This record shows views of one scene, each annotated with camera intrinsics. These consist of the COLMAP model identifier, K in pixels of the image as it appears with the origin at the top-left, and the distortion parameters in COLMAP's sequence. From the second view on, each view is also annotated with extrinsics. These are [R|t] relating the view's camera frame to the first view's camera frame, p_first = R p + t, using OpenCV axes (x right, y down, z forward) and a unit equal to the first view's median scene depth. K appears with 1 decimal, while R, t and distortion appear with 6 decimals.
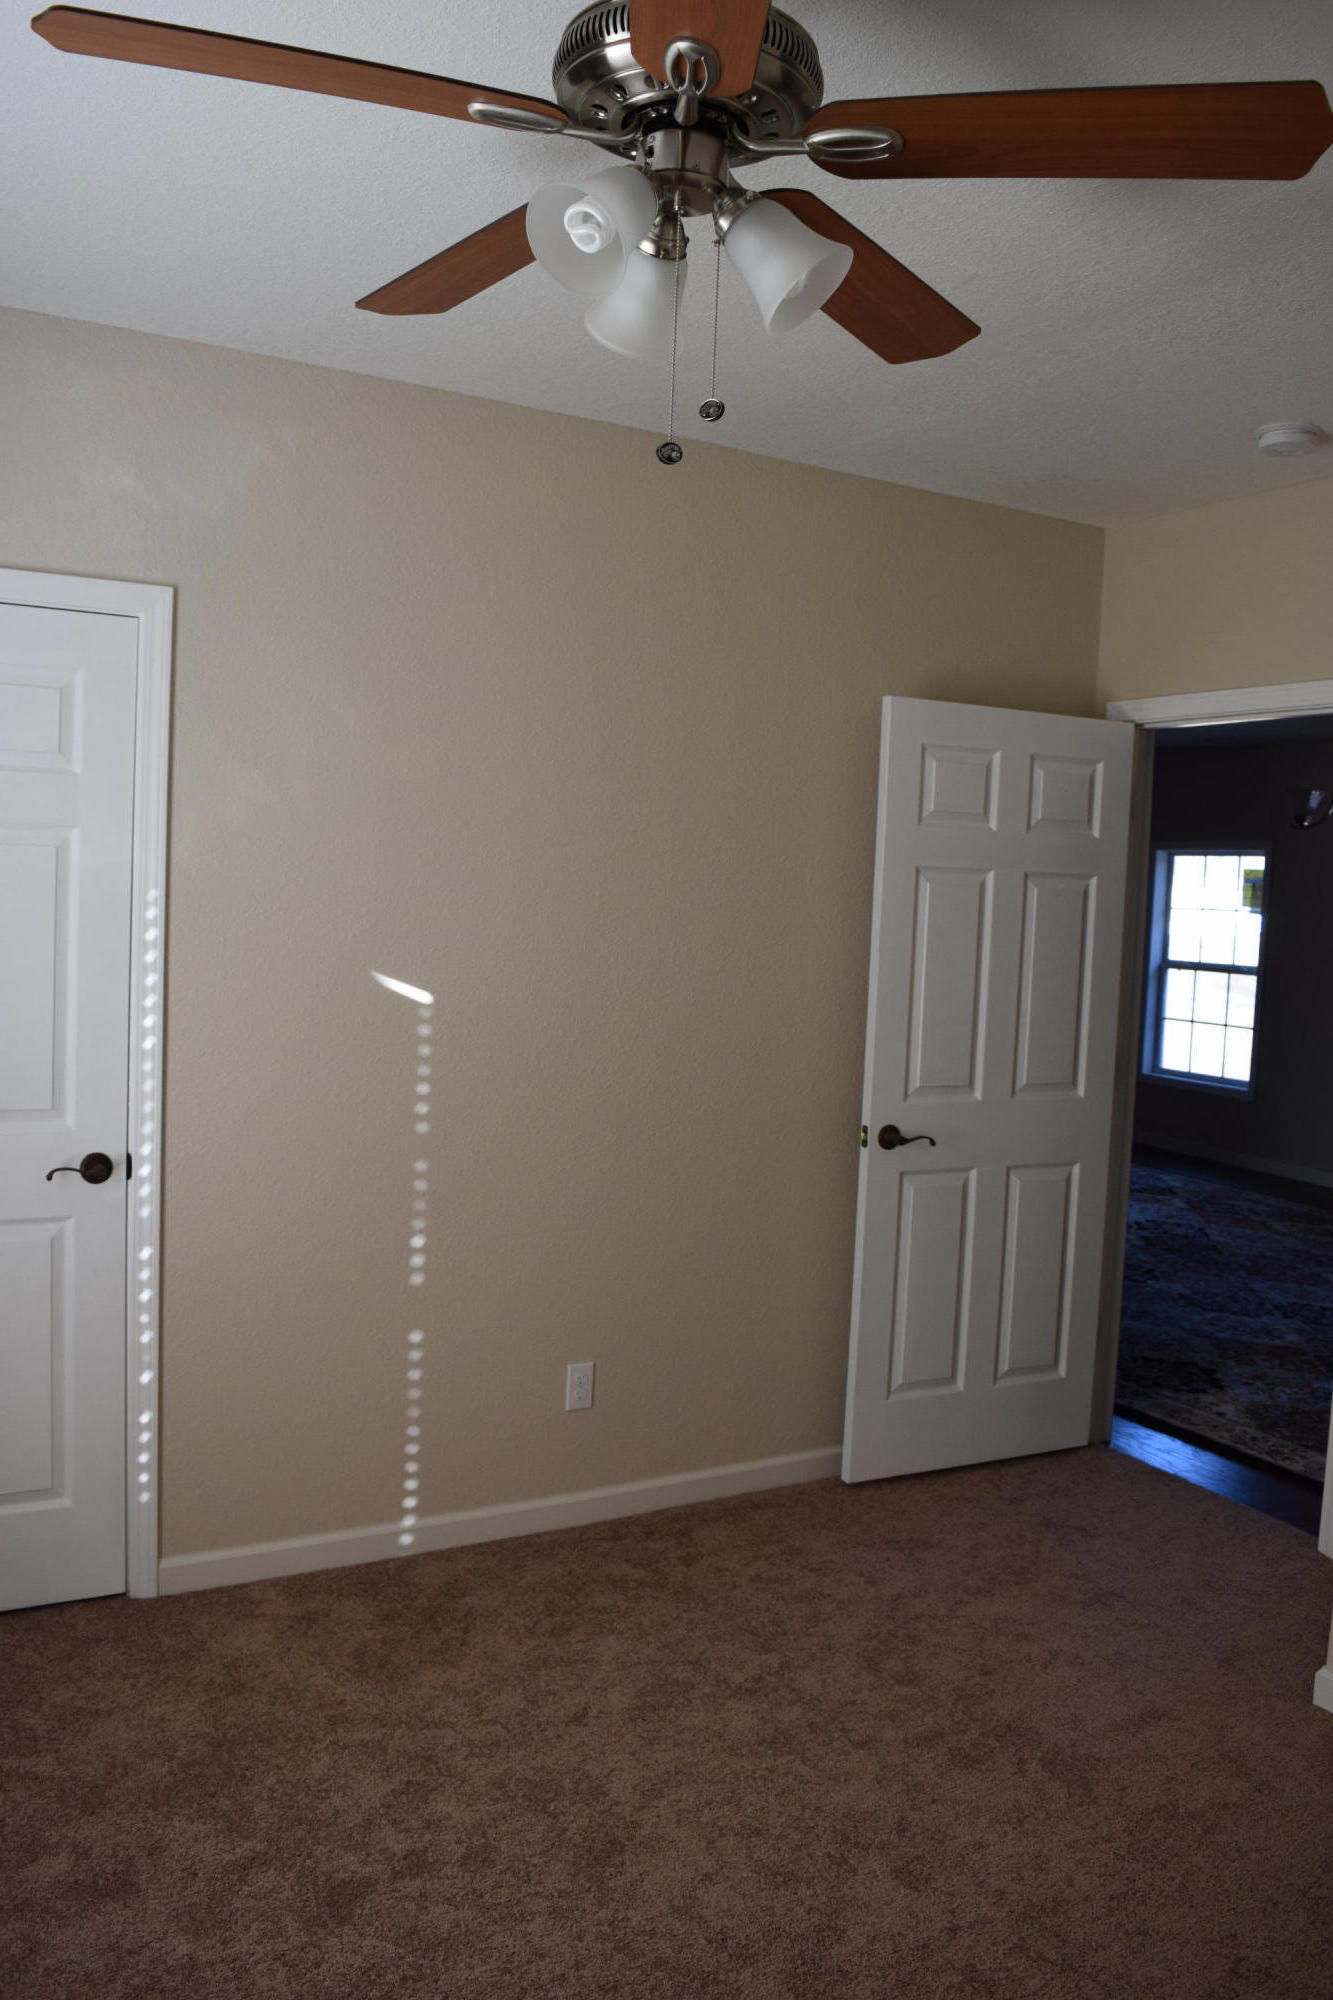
lens RADIAL K [[1563.9, 0, 654.4], [0, 1563.9, 1007.4], [0, 0, 1]] dist [-0.095143, 0.021929]
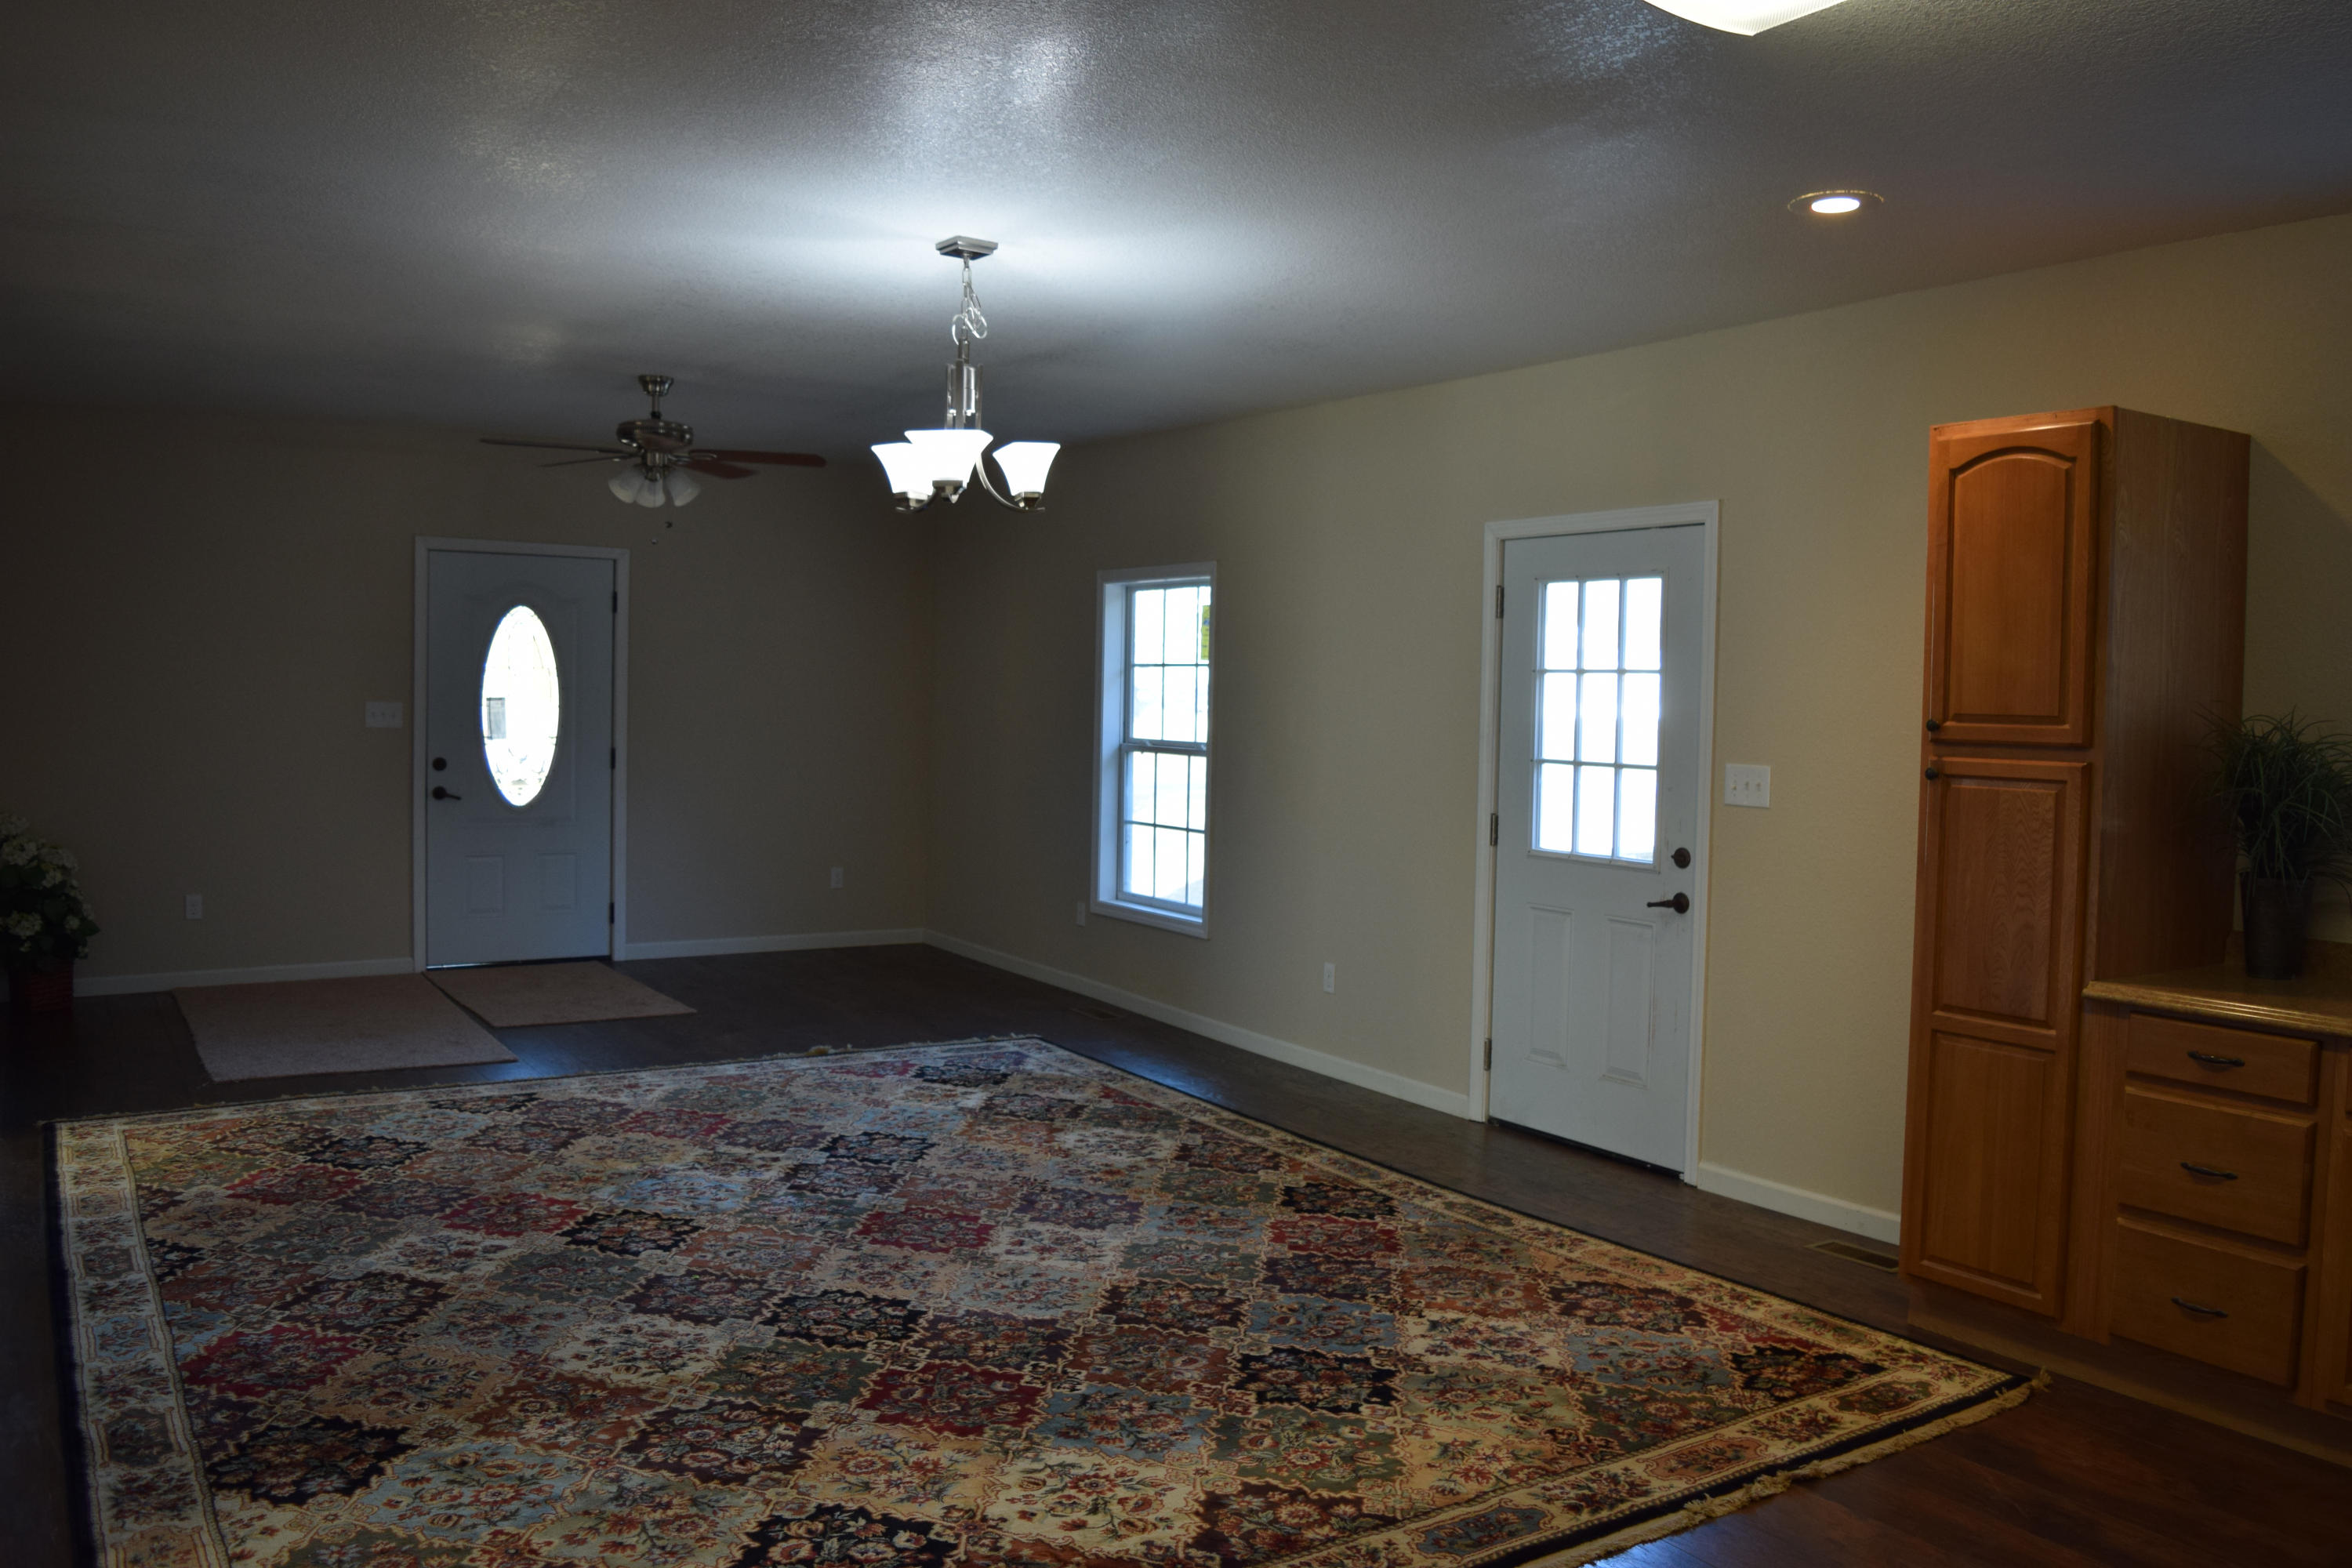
lens RADIAL K [[1839.1, 0, 1187.1], [0, 1839.1, 776.7], [0, 0, 1]] dist [-0.095143, 0.021929]
pose [[0.997674, -0.026465, 0.062826, 0.547619], [0.028119, 0.999277, -0.025583, 0.015654], [-0.062104, 0.027290, 0.997697, 0.295952]]
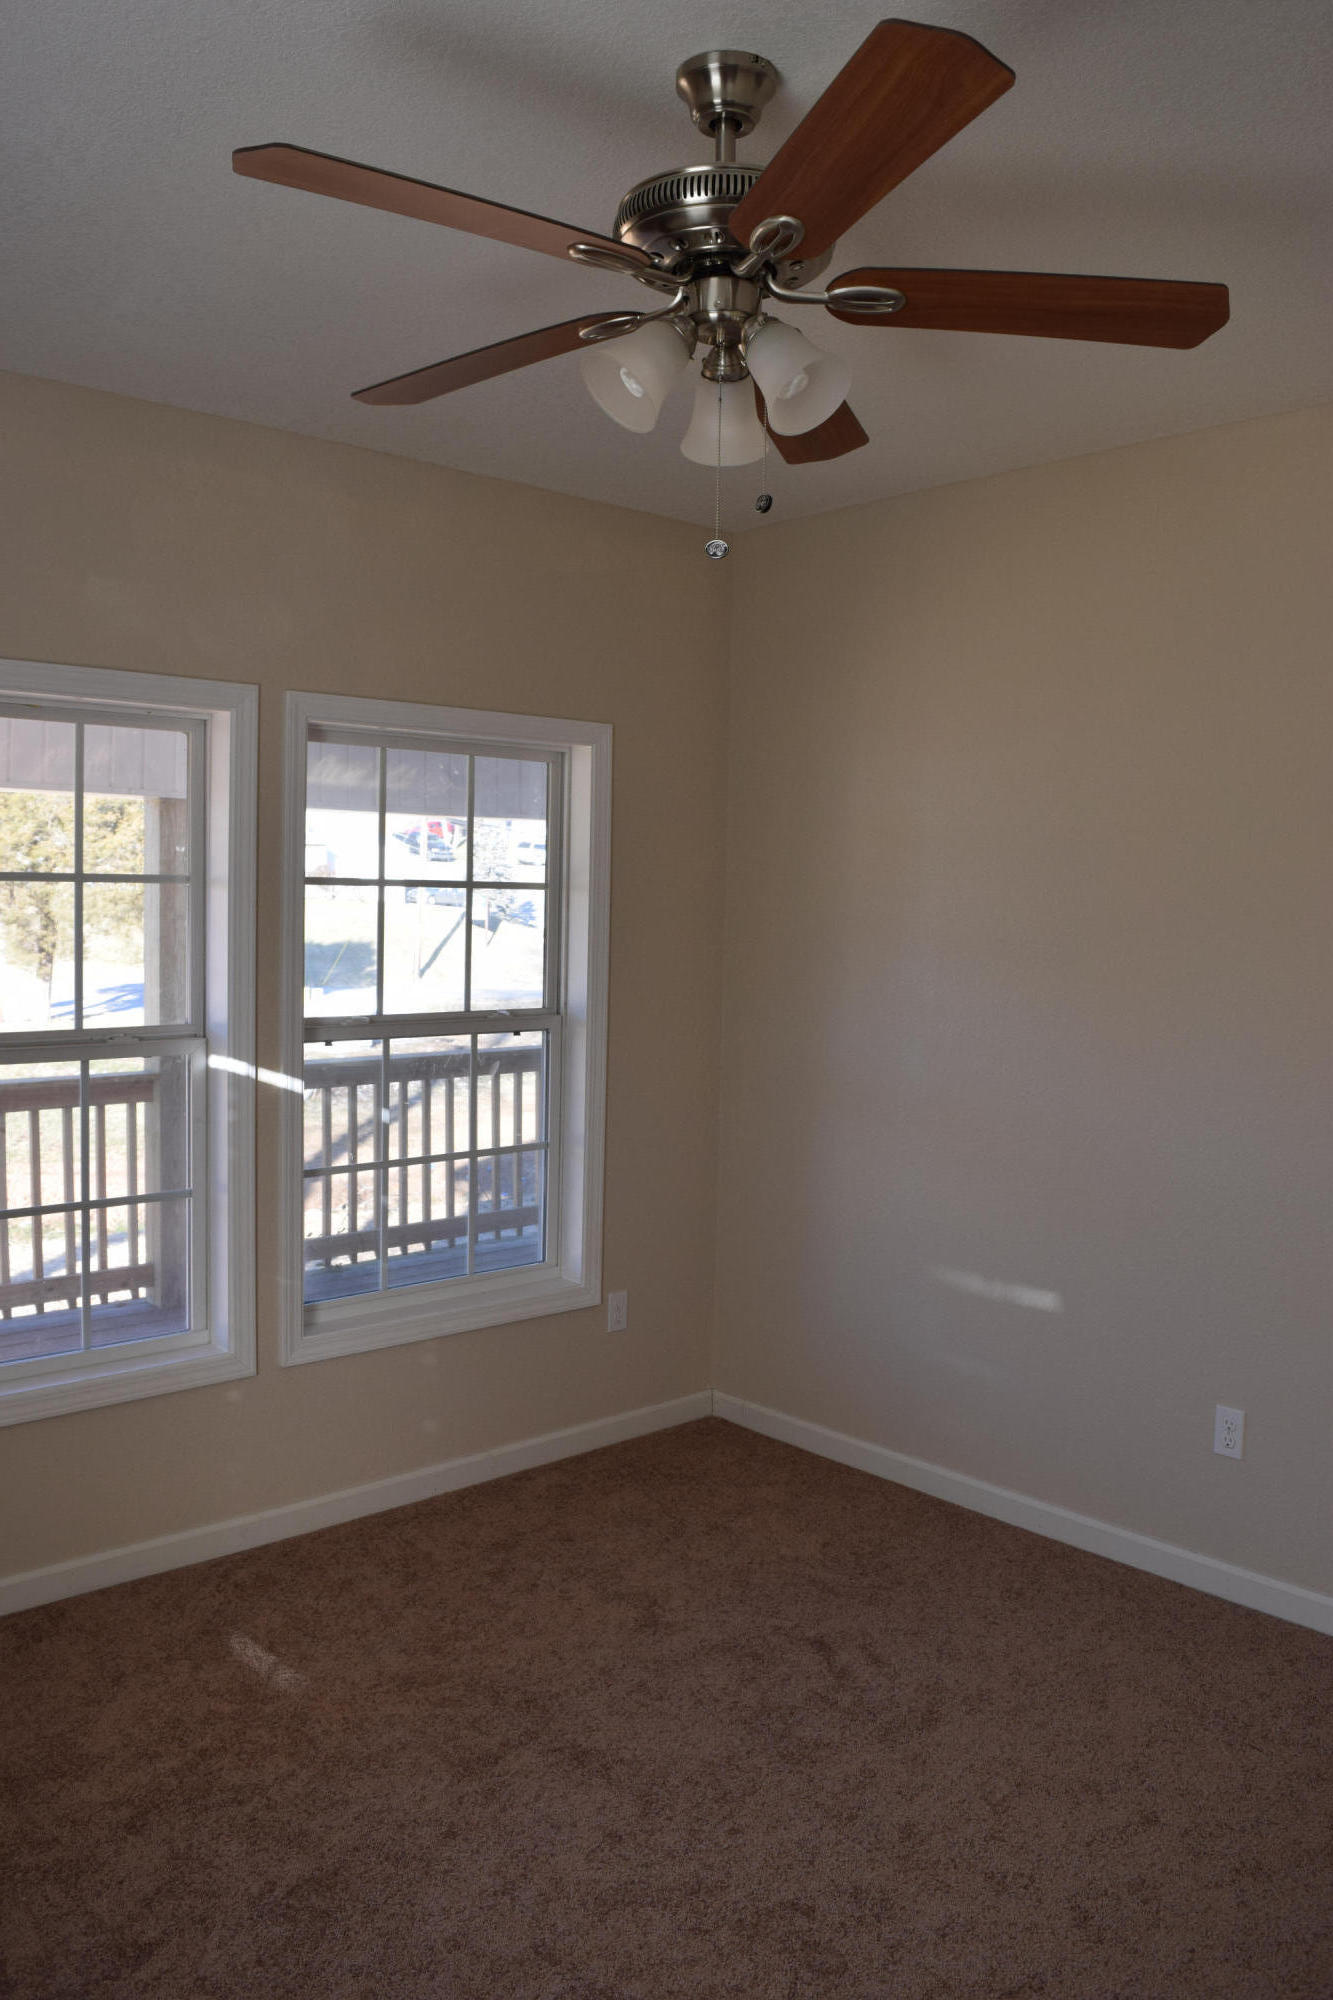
lens RADIAL K [[1563.9, 0, 667.2], [0, 1563.9, 998.7], [0, 0, 1]] dist [-0.095143, 0.021929]
pose [[0.969766, -0.035176, 0.241489, -0.189964], [0.037166, 0.999302, -0.003689, 0.008307], [-0.241191, 0.012553, 0.970397, -0.103589]]
